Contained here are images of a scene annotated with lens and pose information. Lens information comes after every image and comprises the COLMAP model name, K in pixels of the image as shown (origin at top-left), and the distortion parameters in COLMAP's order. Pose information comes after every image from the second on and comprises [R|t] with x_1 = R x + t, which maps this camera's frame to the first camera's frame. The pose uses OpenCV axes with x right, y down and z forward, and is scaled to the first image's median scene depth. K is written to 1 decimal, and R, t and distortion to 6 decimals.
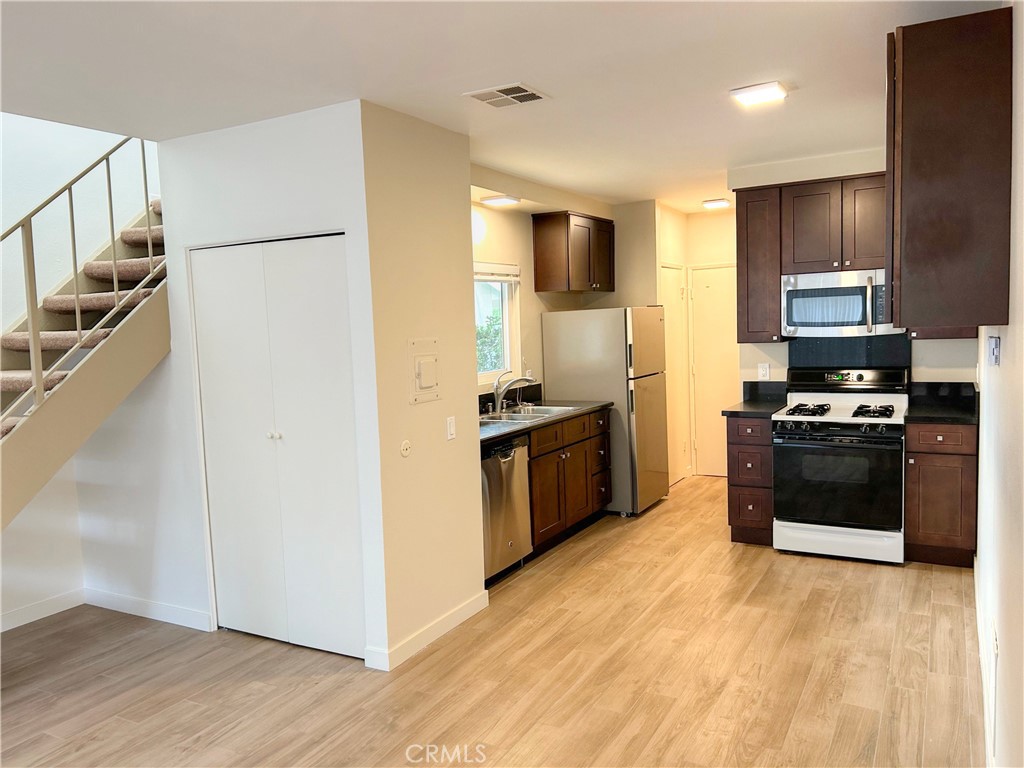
lens RADIAL K [[777.5, 0, 512.0], [0, 777.5, 384.0], [0, 0, 1]] dist [0.006298, 0.004991]
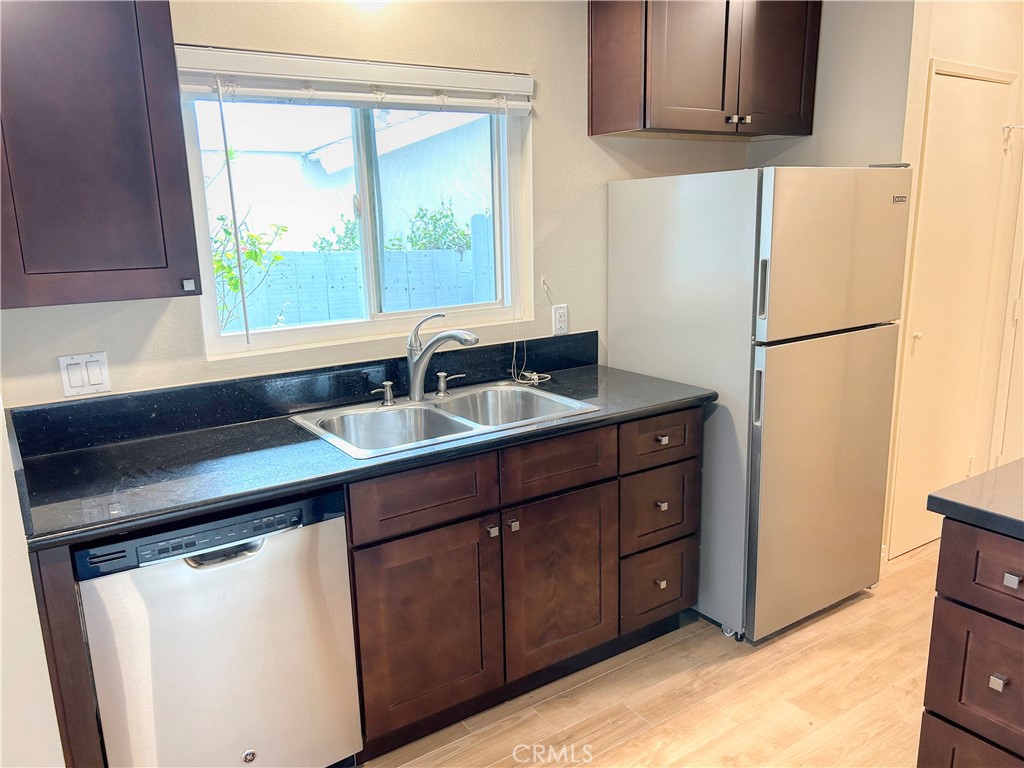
lens RADIAL K [[784.9, 0, 511.4], [0, 784.9, 393.2], [0, 0, 1]] dist [-0.001761, -0.002293]
pose [[0.893713, 0.118508, -0.432704, 0.218887], [-0.045423, 0.983427, 0.175522, -0.048541], [0.446334, -0.137212, 0.884284, 0.562649]]
